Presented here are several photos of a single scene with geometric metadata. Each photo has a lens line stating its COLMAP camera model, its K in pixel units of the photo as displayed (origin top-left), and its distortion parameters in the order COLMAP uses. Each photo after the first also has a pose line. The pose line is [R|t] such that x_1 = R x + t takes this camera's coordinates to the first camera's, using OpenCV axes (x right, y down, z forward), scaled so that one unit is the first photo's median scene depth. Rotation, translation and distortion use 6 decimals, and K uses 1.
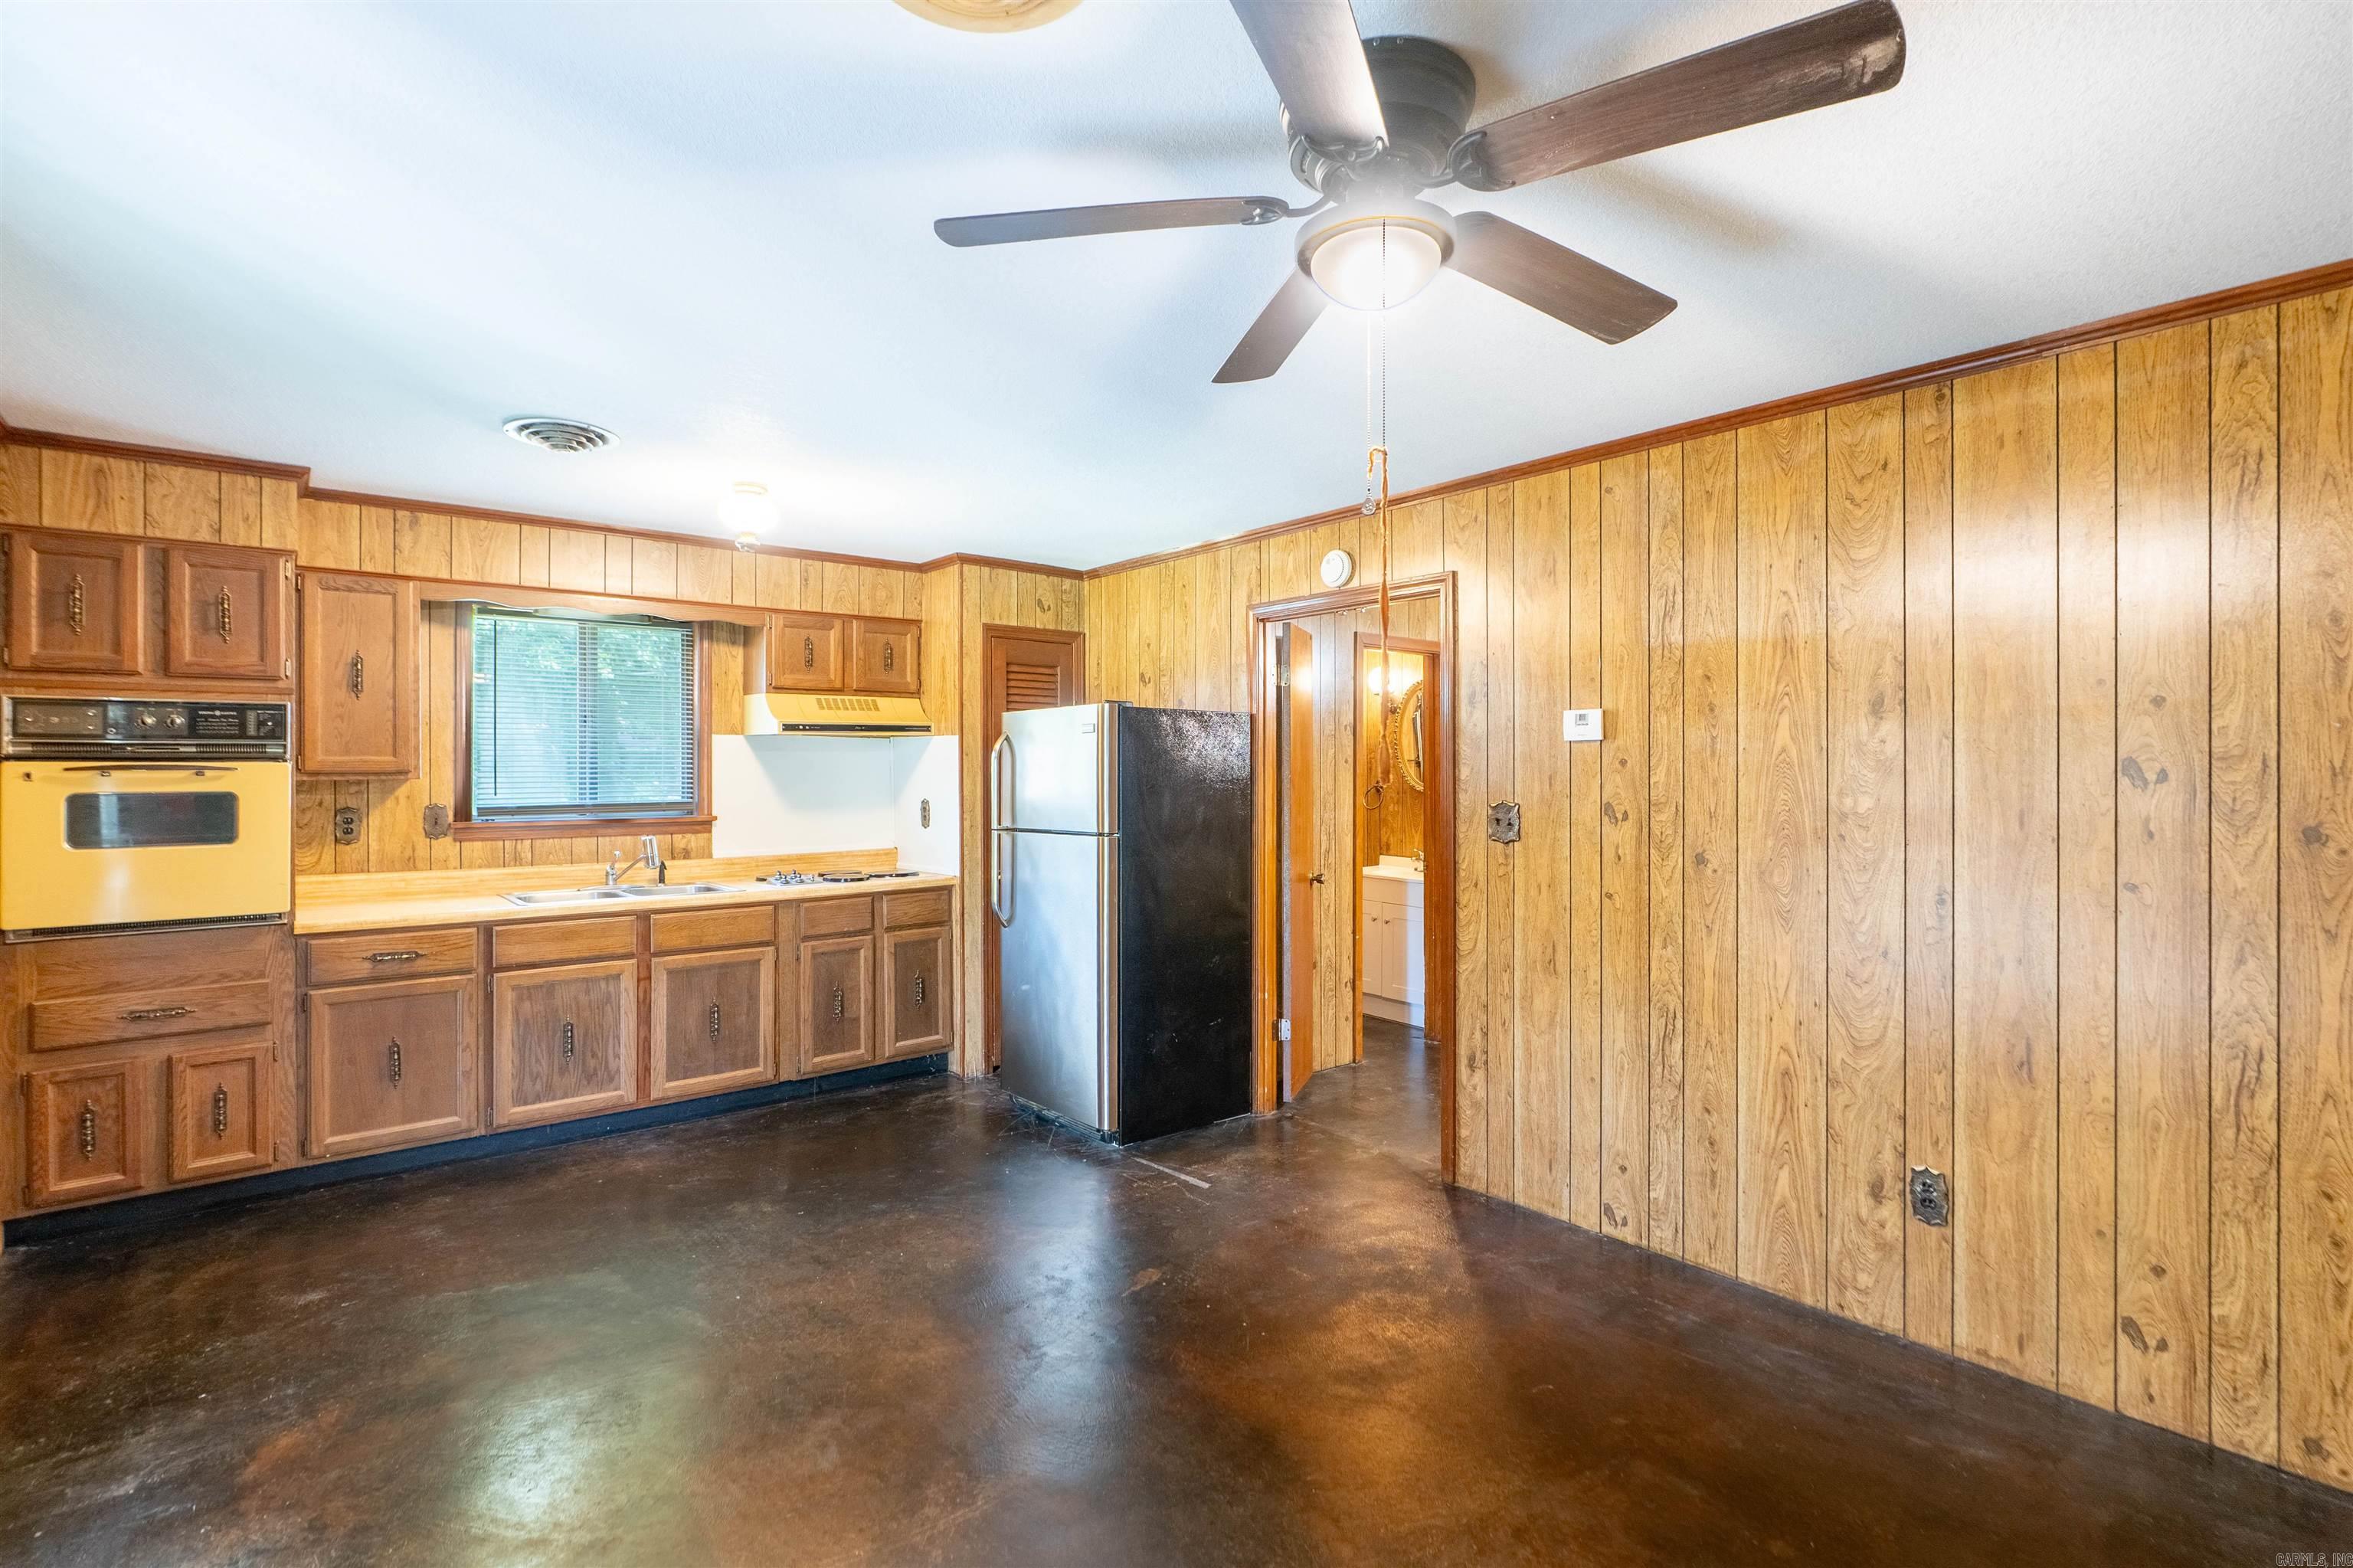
lens RADIAL K [[1078.1, 0, 1171.3], [0, 1078.1, 738.7], [0, 0, 1]] dist [-0.006515, 0.000258]
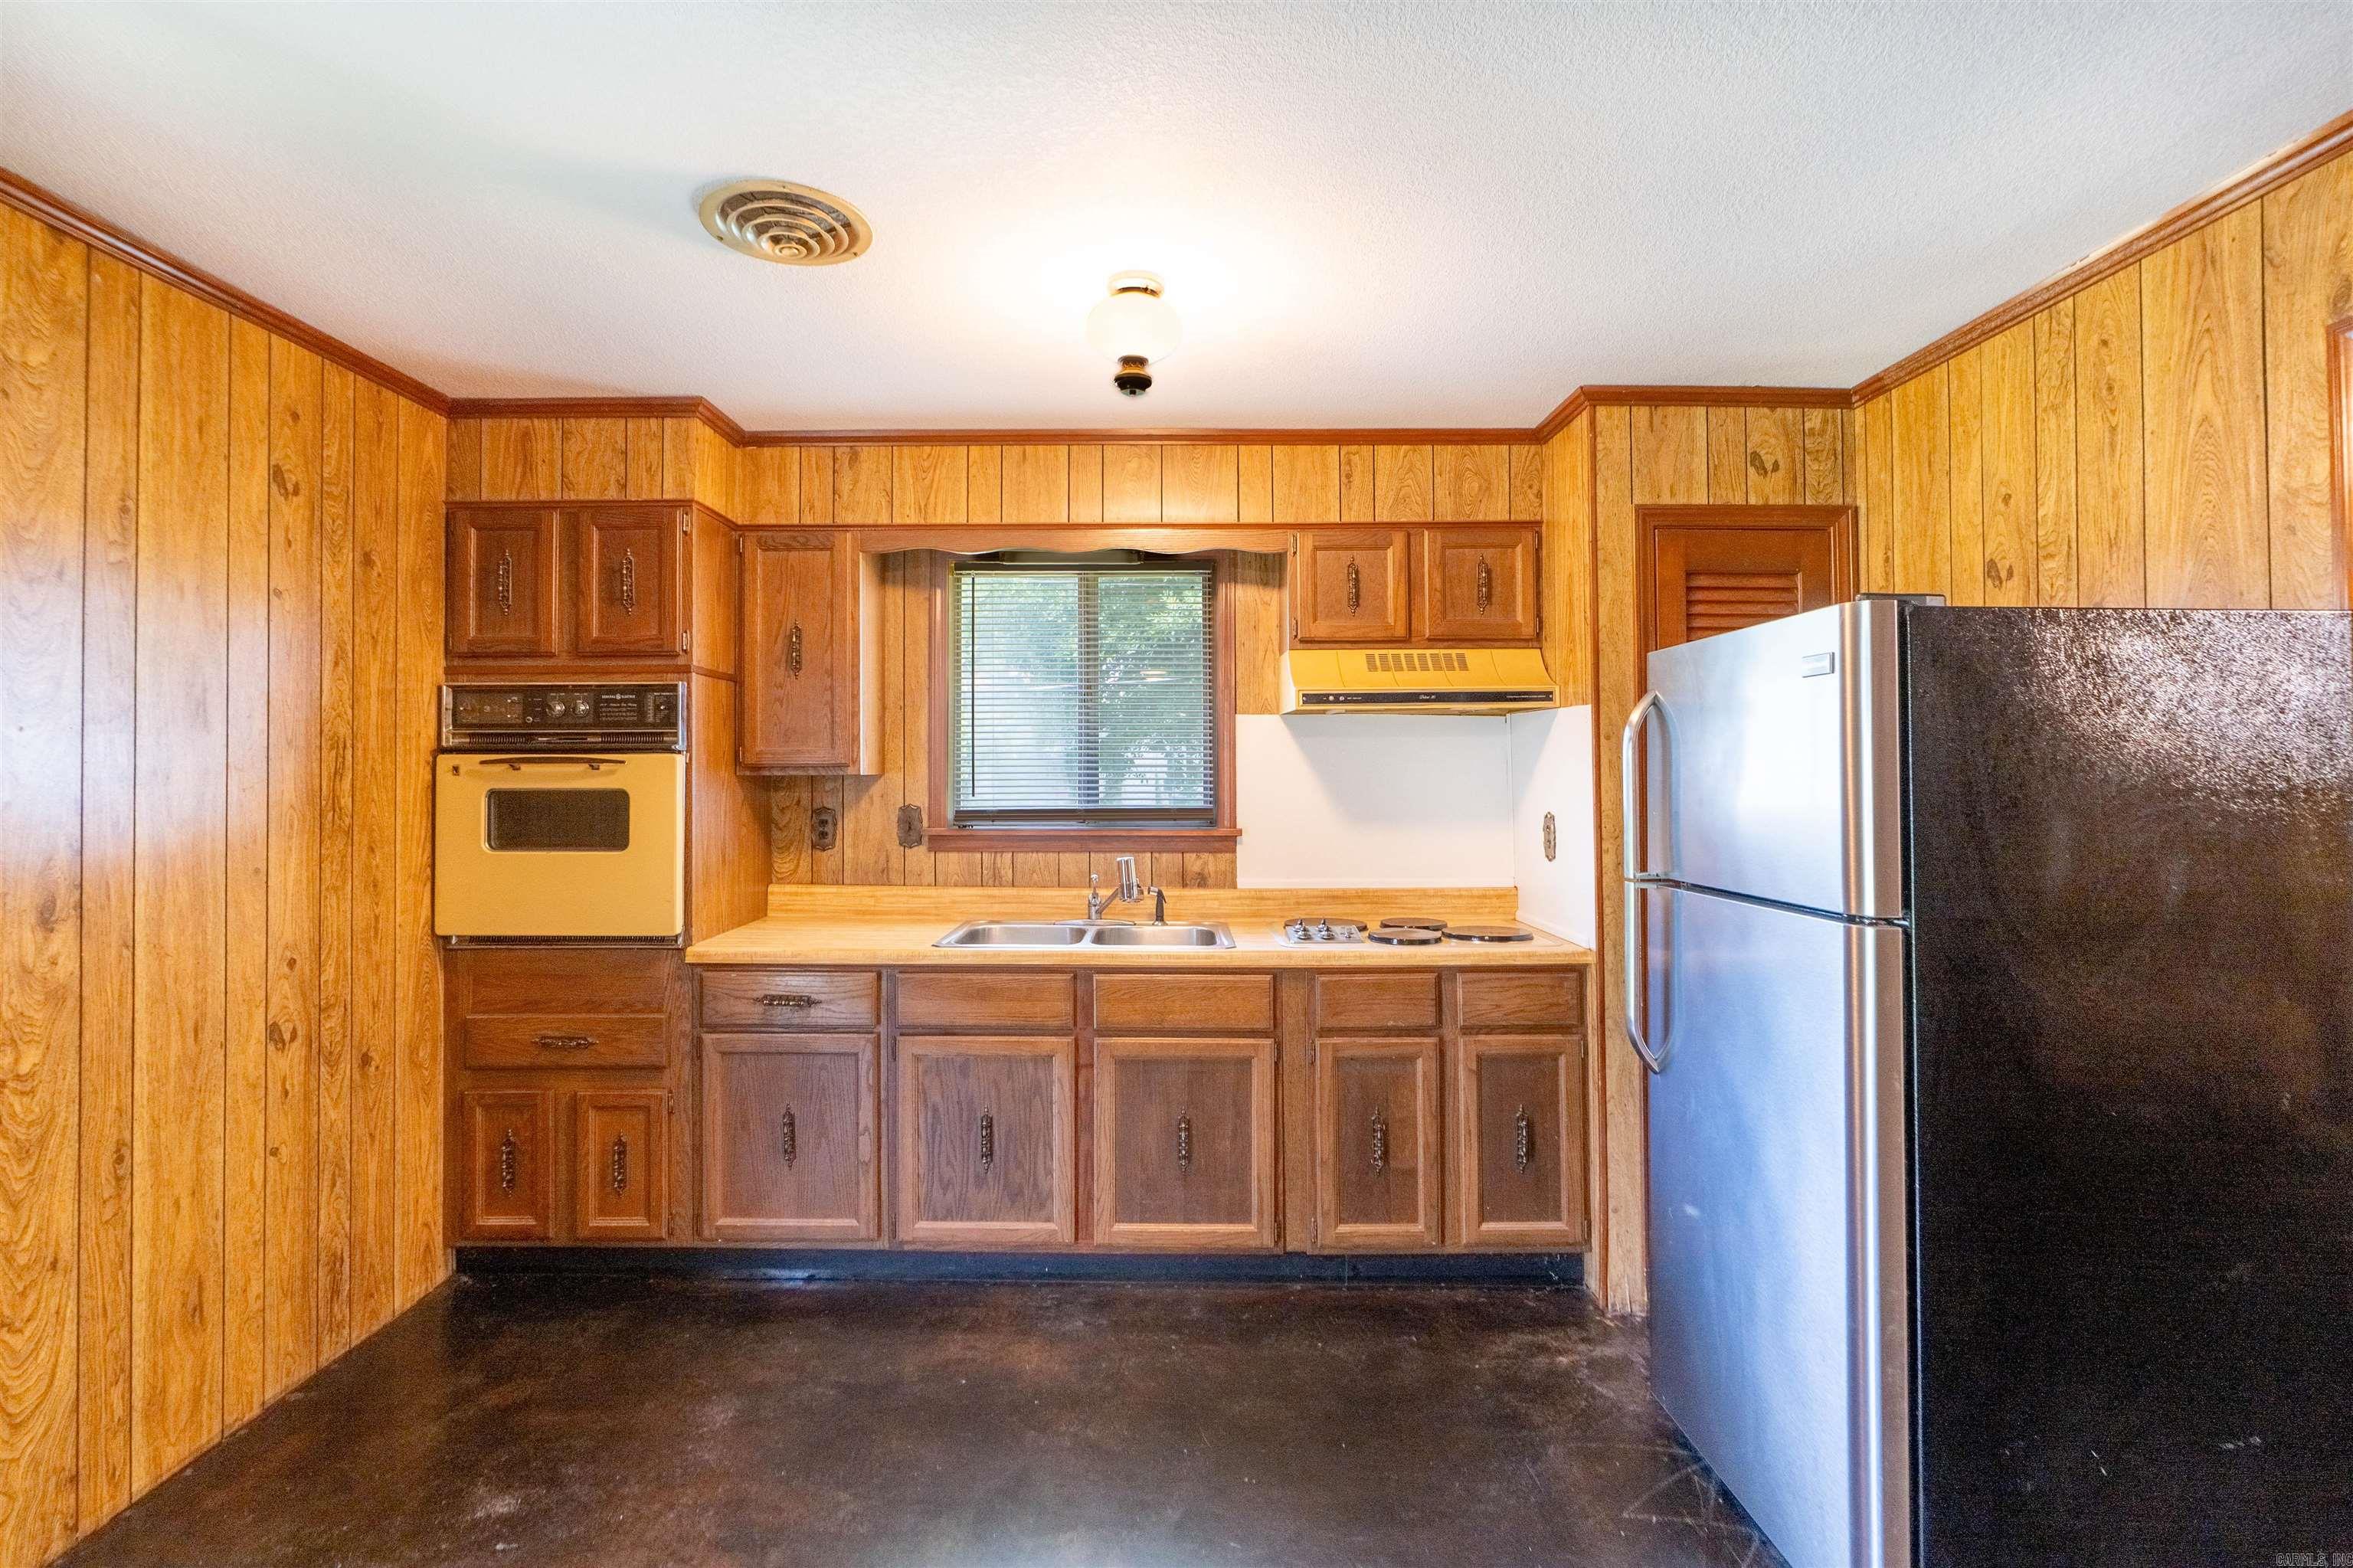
lens RADIAL K [[1078.1, 0, 1171.3], [0, 1078.1, 738.7], [0, 0, 1]] dist [-0.006515, 0.000258]
pose [[0.764047, -0.014650, -0.644994, 0.001430], [0.017116, 0.999851, -0.002435, 0.015186], [0.644934, -0.009179, 0.764183, 0.498792]]
